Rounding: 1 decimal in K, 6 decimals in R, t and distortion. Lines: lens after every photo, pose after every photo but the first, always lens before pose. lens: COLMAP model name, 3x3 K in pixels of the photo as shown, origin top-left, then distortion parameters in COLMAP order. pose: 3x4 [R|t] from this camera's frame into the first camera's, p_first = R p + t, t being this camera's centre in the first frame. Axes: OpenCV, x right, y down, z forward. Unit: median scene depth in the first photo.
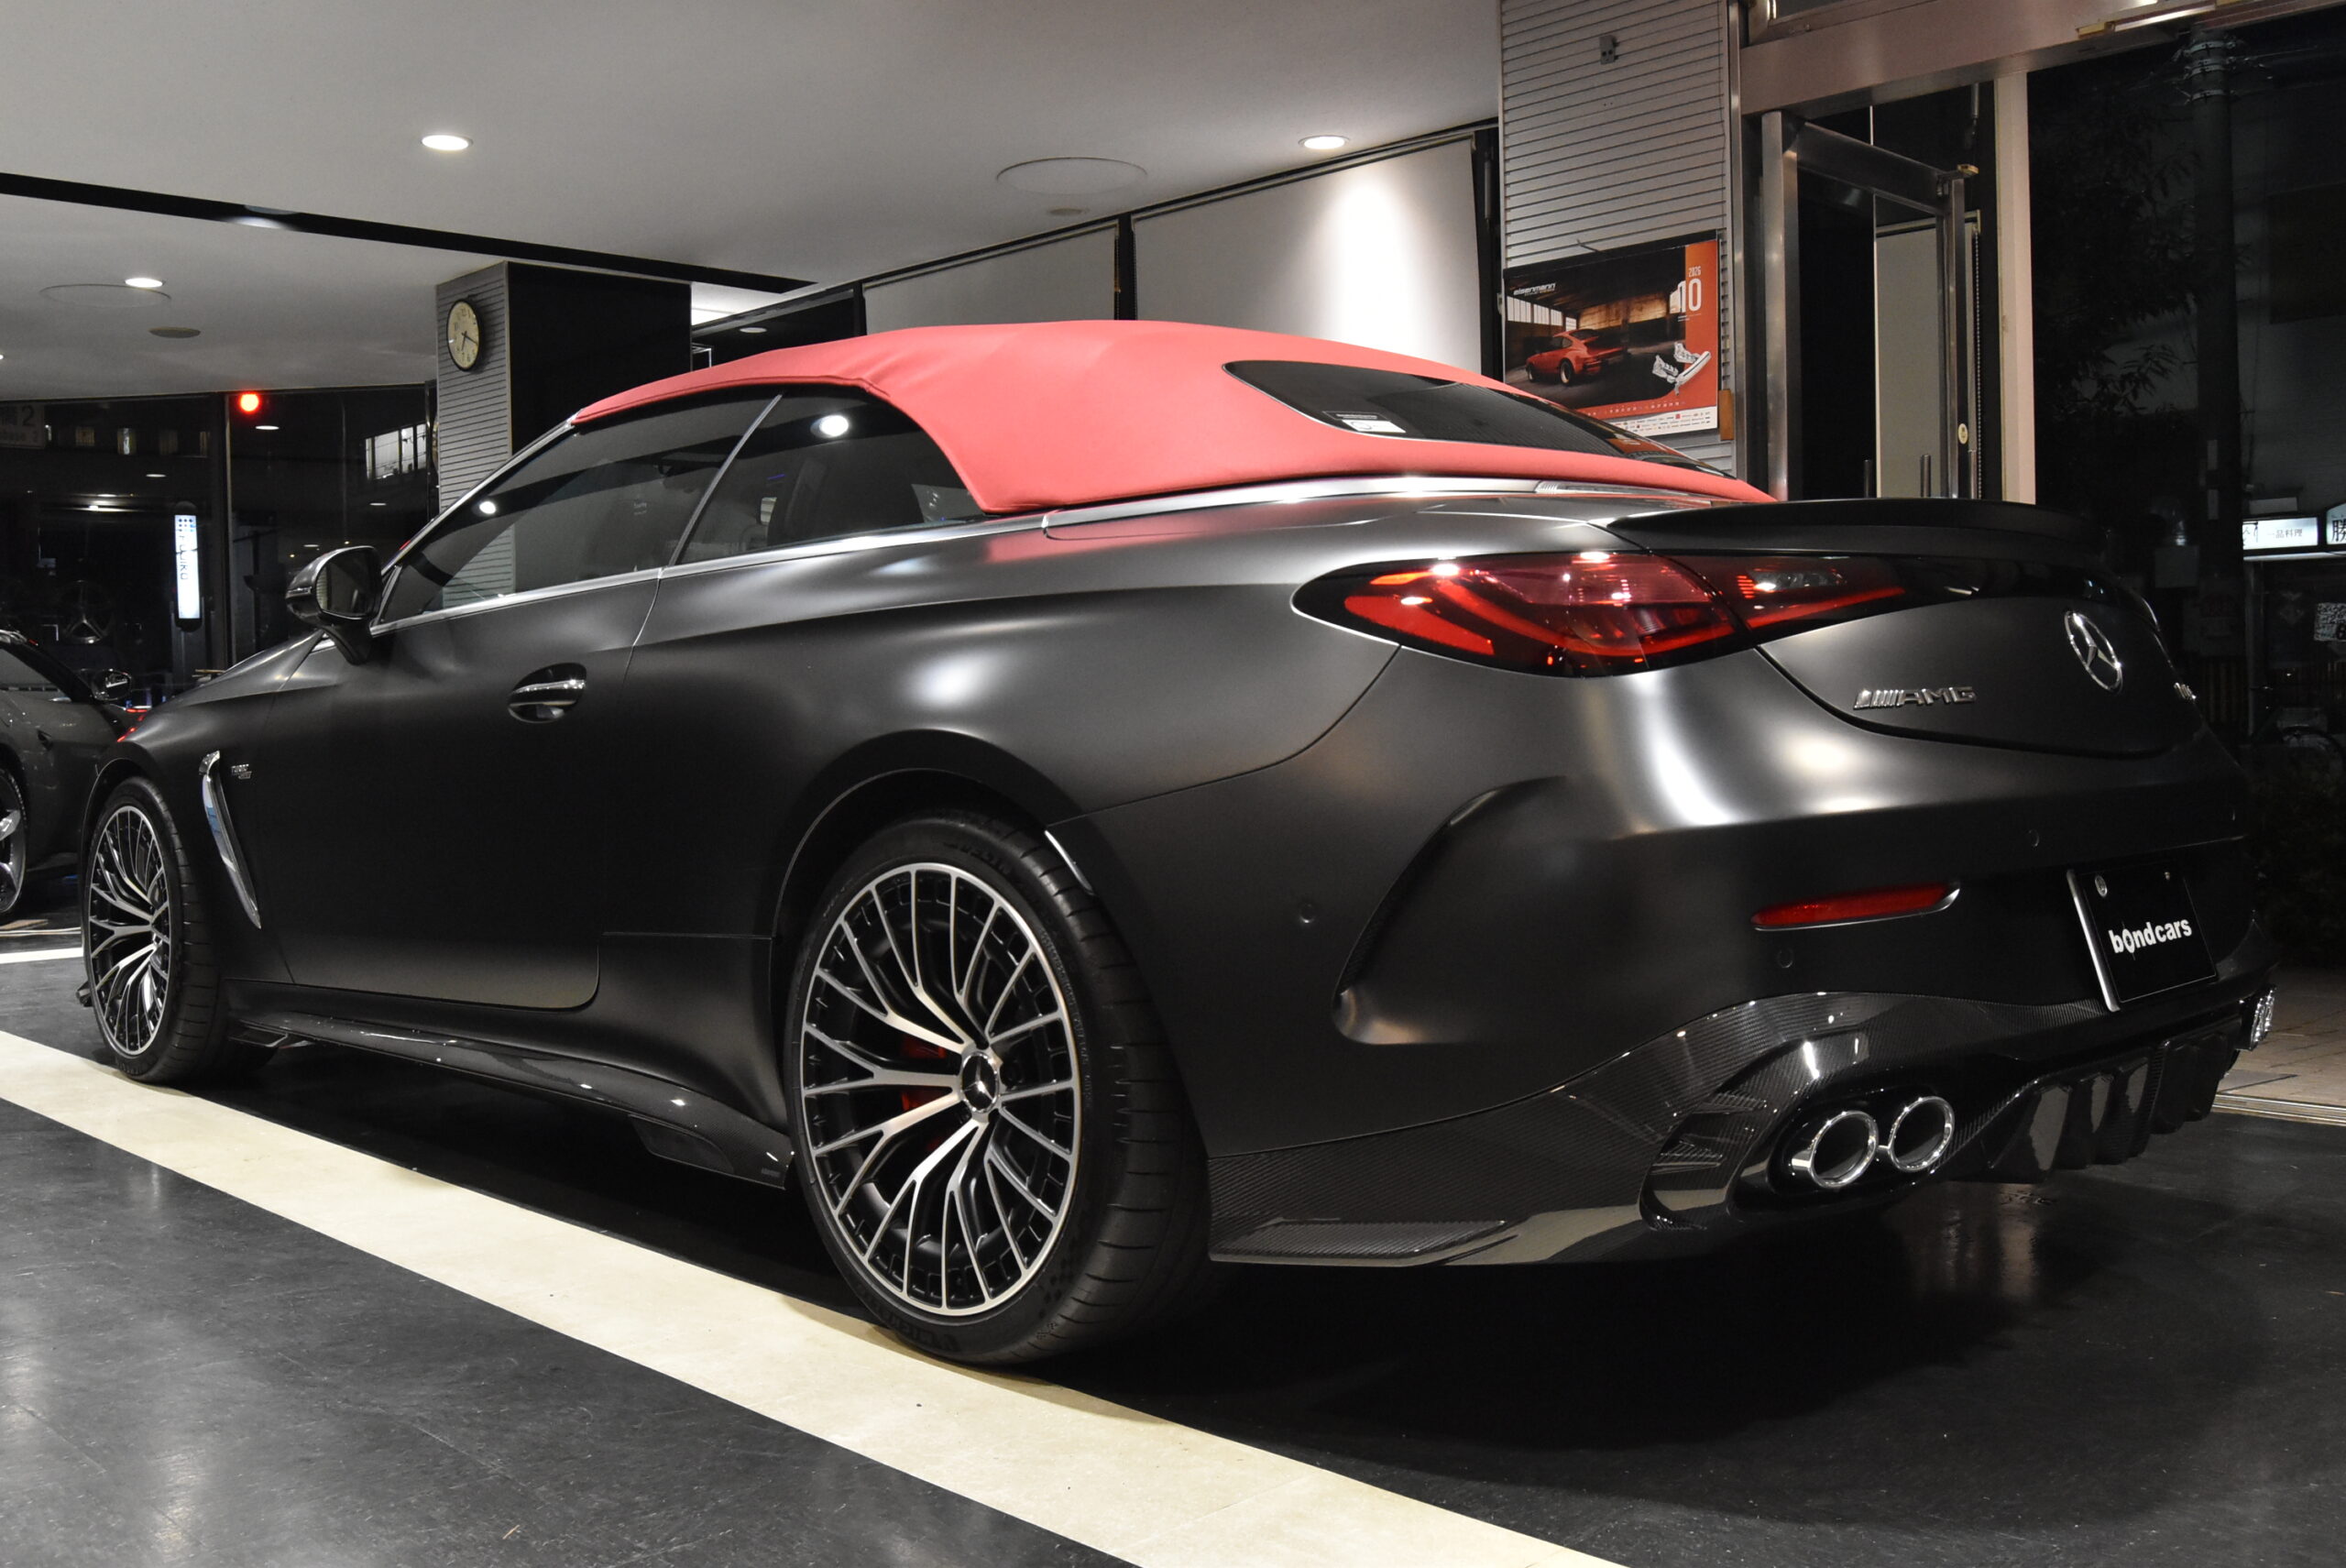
lens RADIAL K [[2192.3, 0, 1163.5], [0, 2192.3, 785.5], [0, 0, 1]] dist [-0.065214, -0.000784]
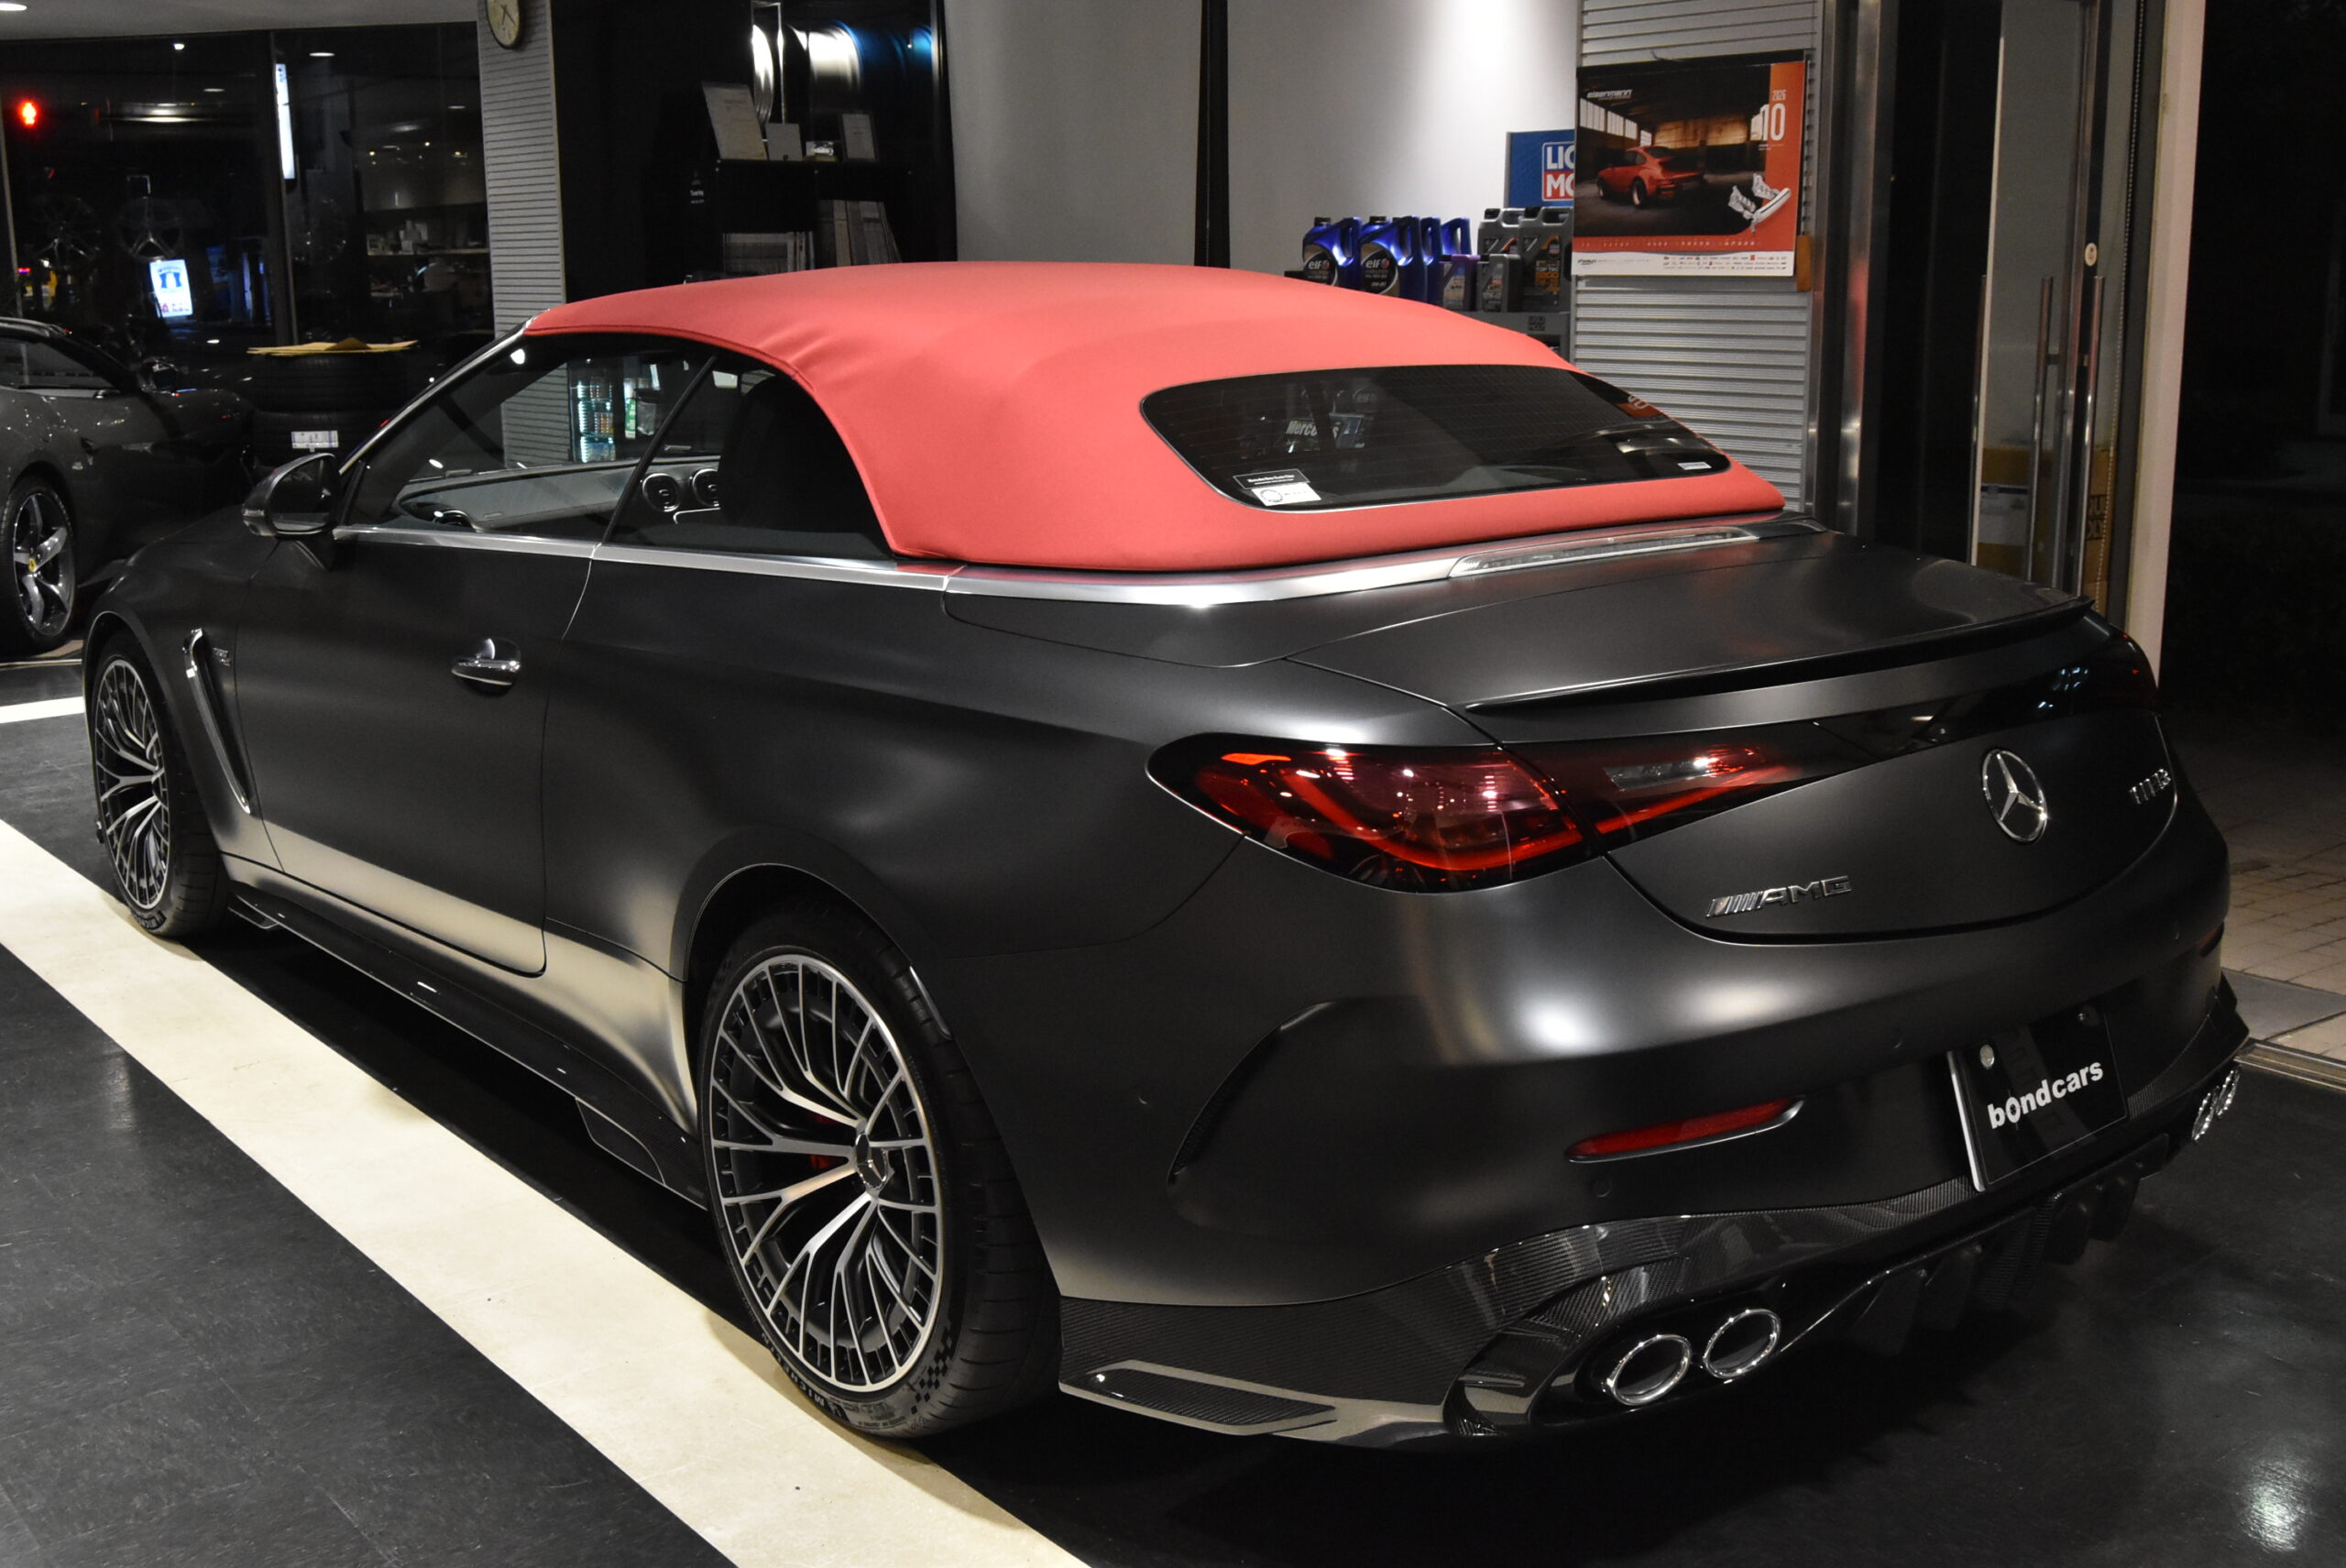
lens RADIAL K [[2376.3, 0, 1173.0], [0, 2376.3, 784.0], [0, 0, 1]] dist [-0.066749, 0.019948]
pose [[0.997118, 0.025516, -0.071443, 0.123153], [-0.011930, 0.982761, 0.184495, -0.228658], [0.074919, -0.183111, 0.980233, -0.033635]]
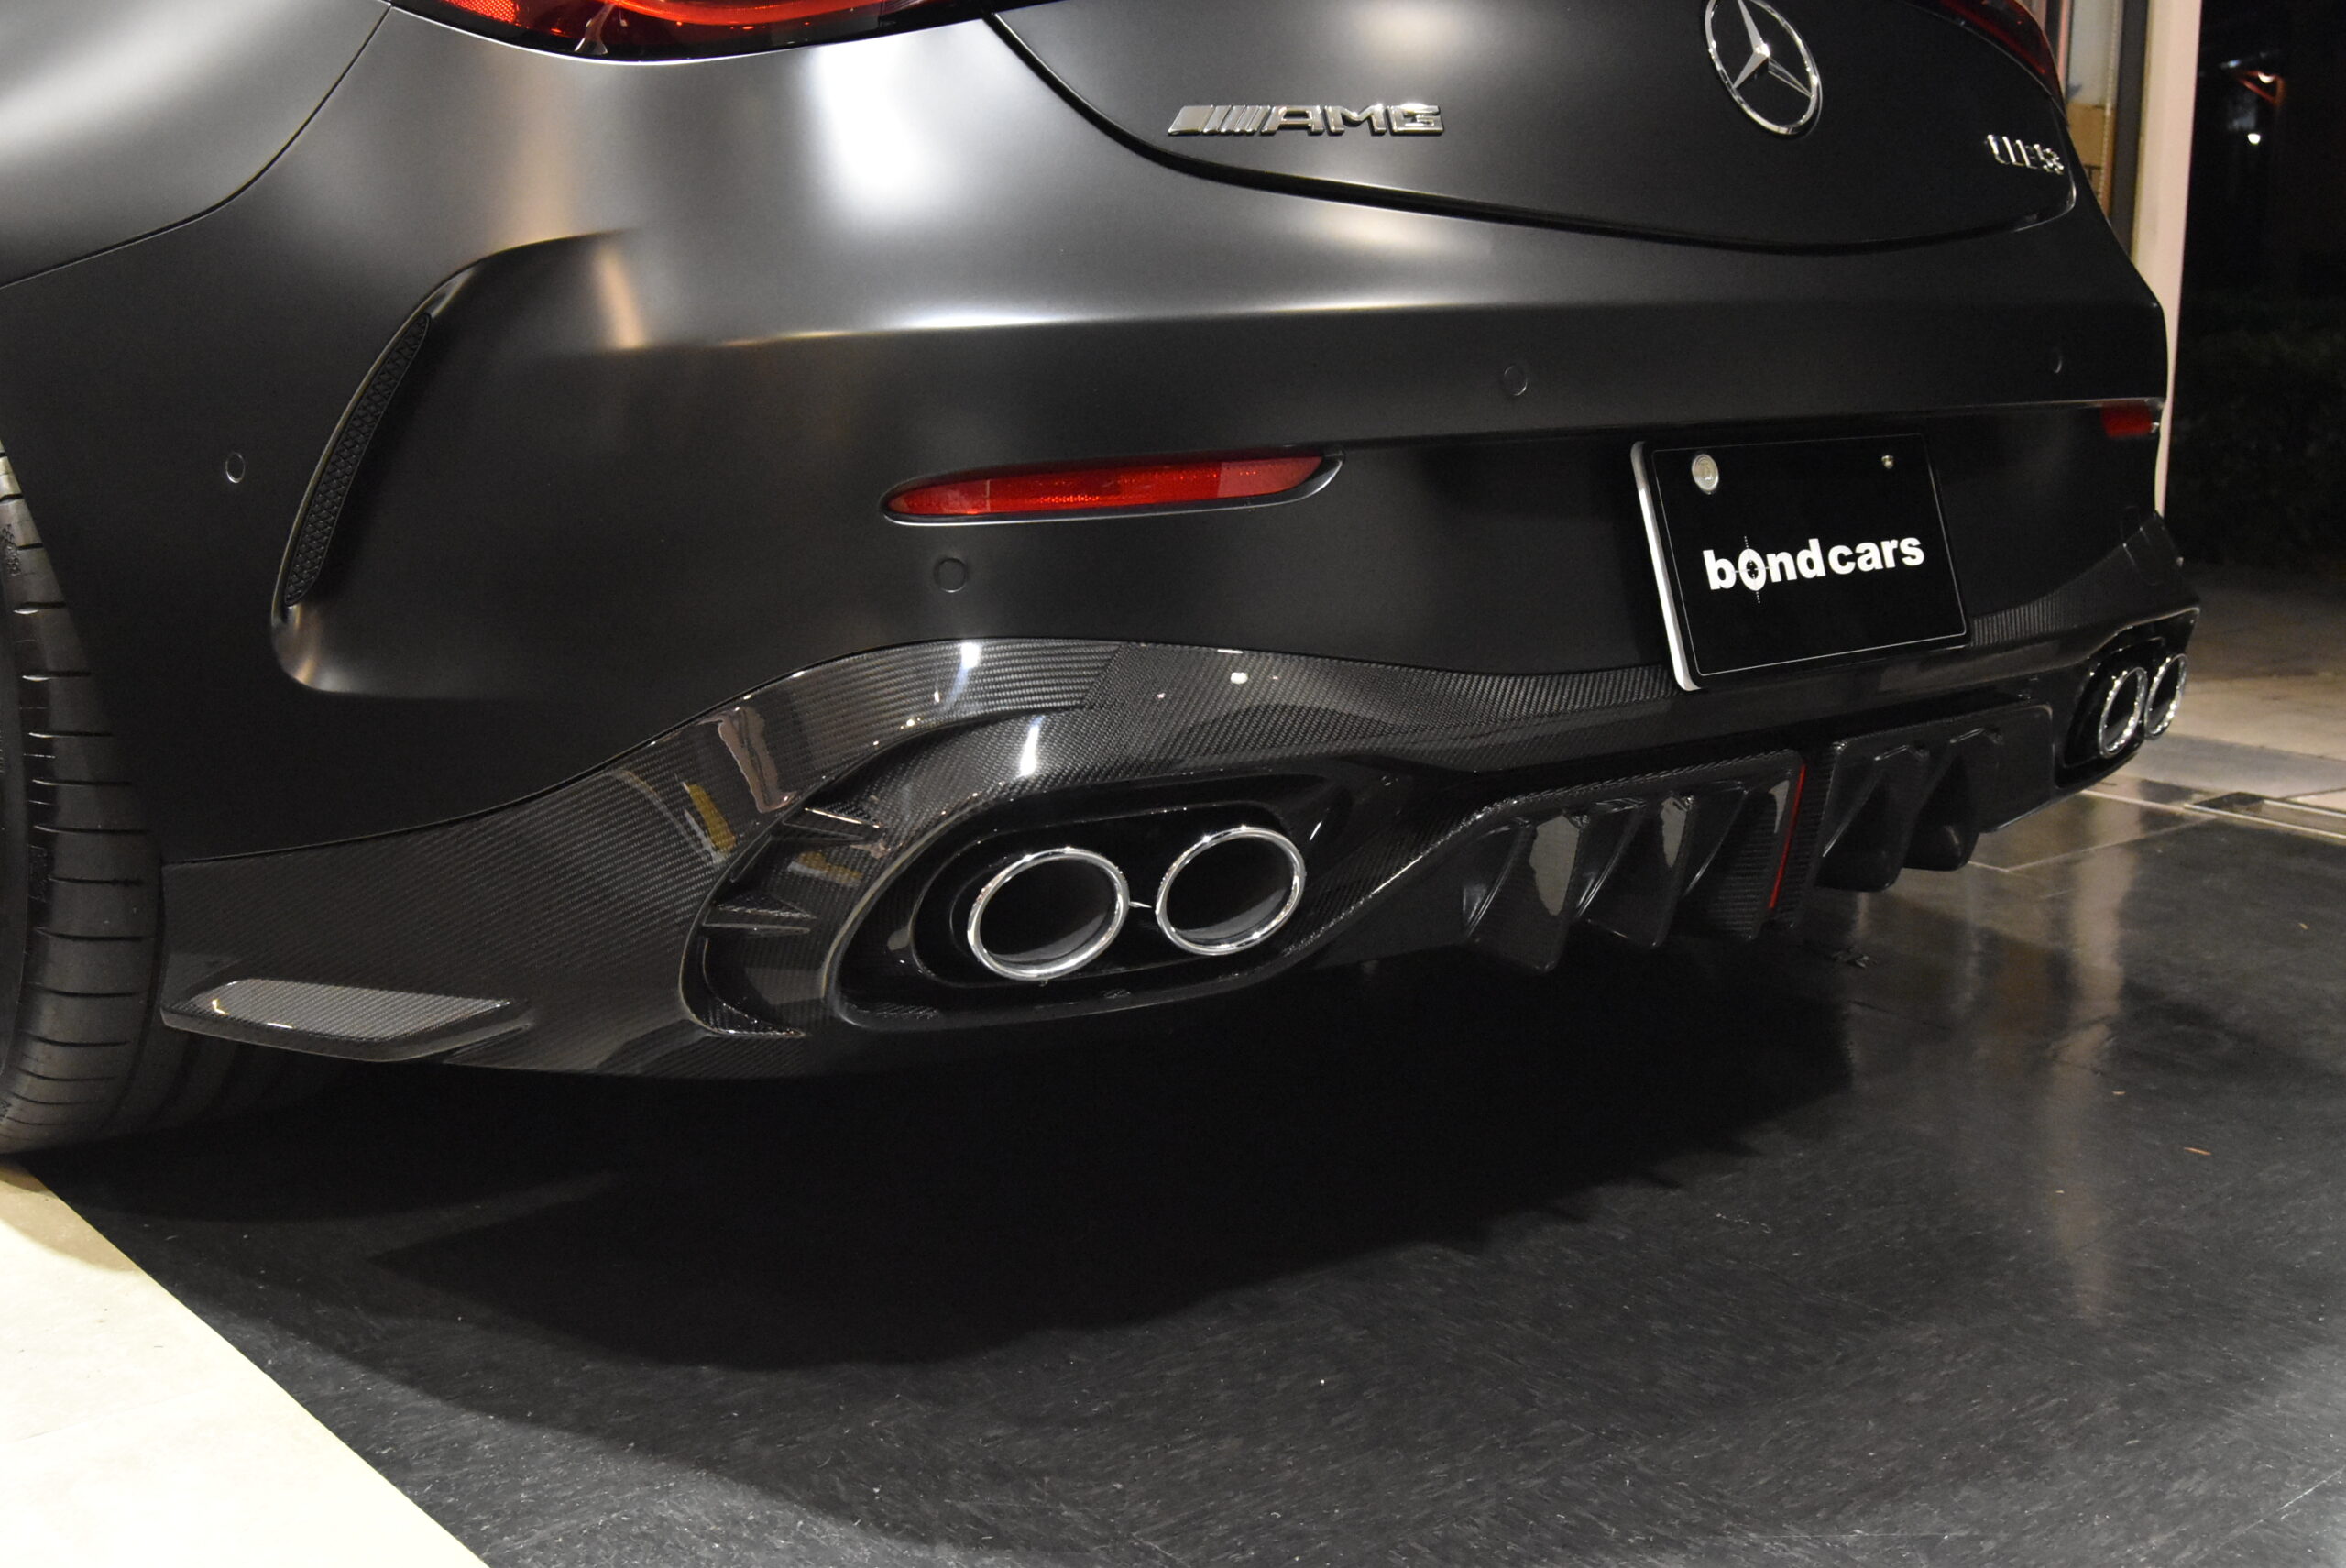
lens RADIAL K [[2701.1, 0, 1173.4], [0, 2701.1, 743.5], [0, 0, 1]] dist [-0.038745, -0.009906]
pose [[0.997274, 0.041253, -0.061173, 0.293853], [-0.031341, 0.987425, 0.154948, 0.009435], [0.066796, -0.152609, 0.986027, 0.235399]]
